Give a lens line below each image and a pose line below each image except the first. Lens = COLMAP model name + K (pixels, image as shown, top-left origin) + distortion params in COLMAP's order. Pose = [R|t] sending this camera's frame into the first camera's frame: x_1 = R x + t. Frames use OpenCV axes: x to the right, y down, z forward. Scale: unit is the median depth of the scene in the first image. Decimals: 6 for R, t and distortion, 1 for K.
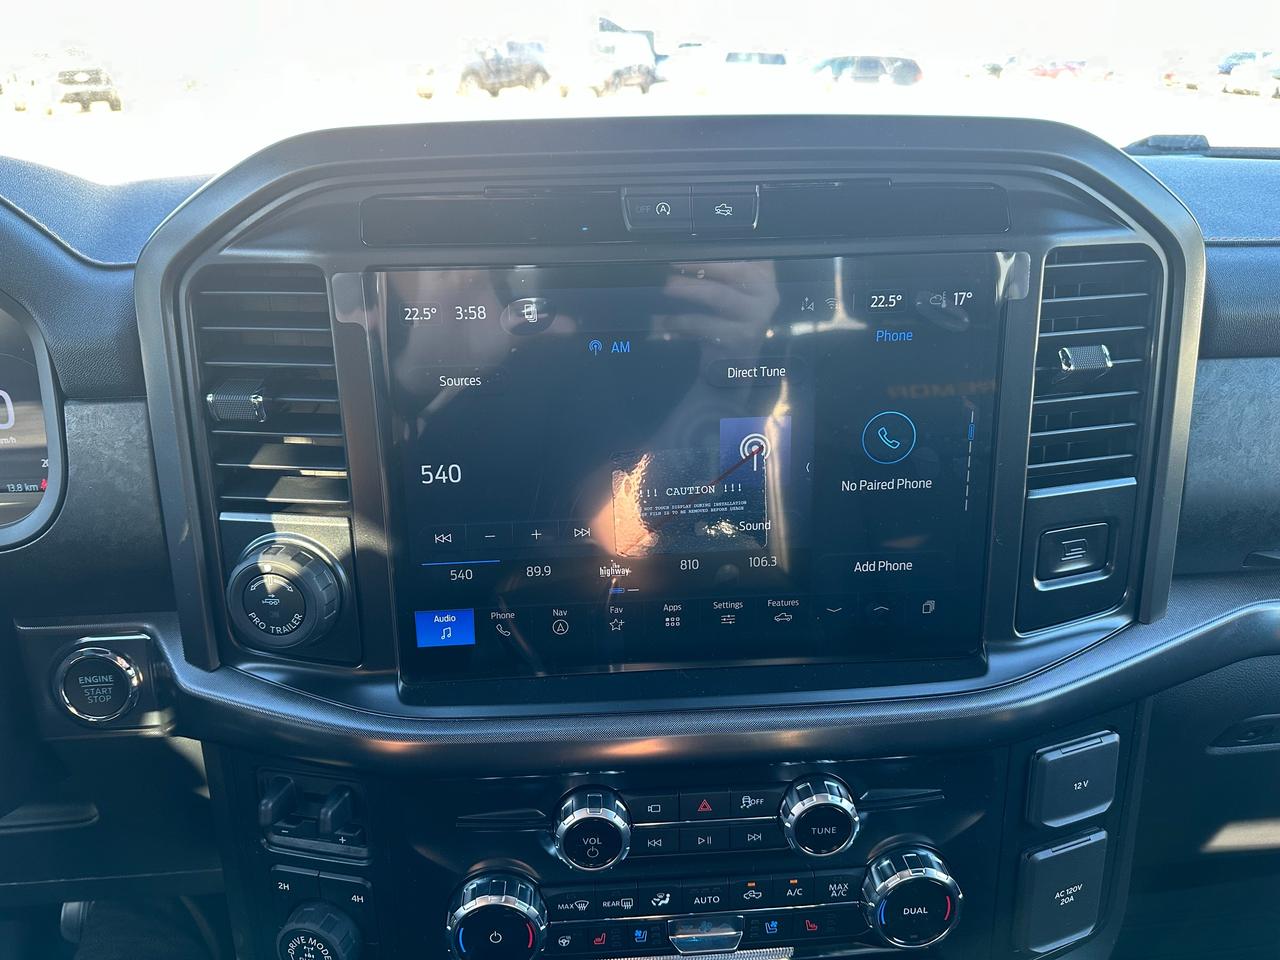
lens RADIAL K [[910.7, 0, 651.0], [0, 910.7, 479.7], [0, 0, 1]] dist [-0.003628, -0.005578]
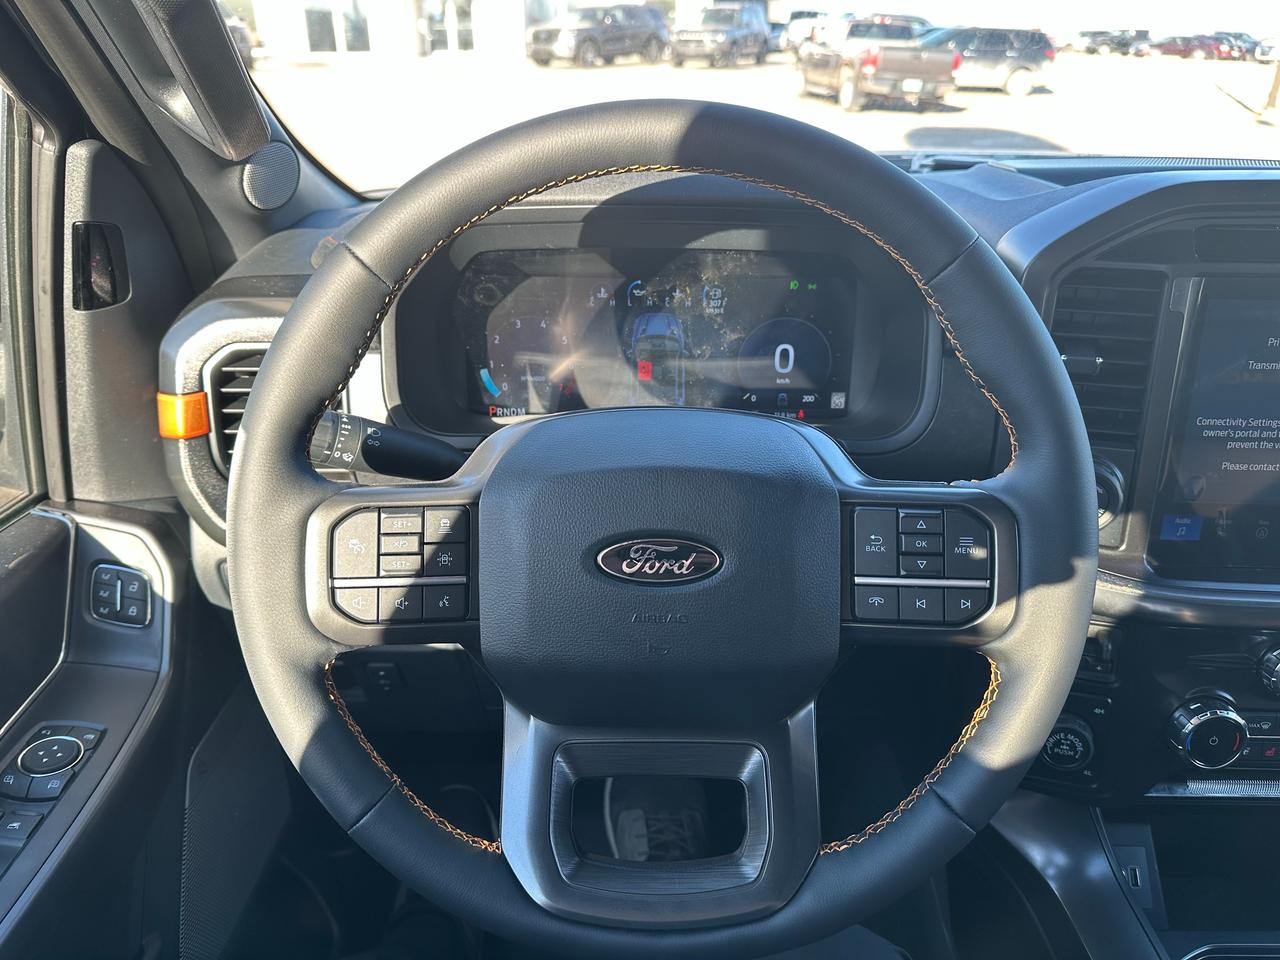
lens RADIAL K [[910.7, 0, 651.0], [0, 910.7, 479.7], [0, 0, 1]] dist [-0.003628, -0.005578]
pose [[0.994142, 0.061643, -0.088781, -0.929719], [-0.058981, 0.997736, 0.032305, 0.091250], [0.090571, -0.026879, 0.995527, -0.490052]]
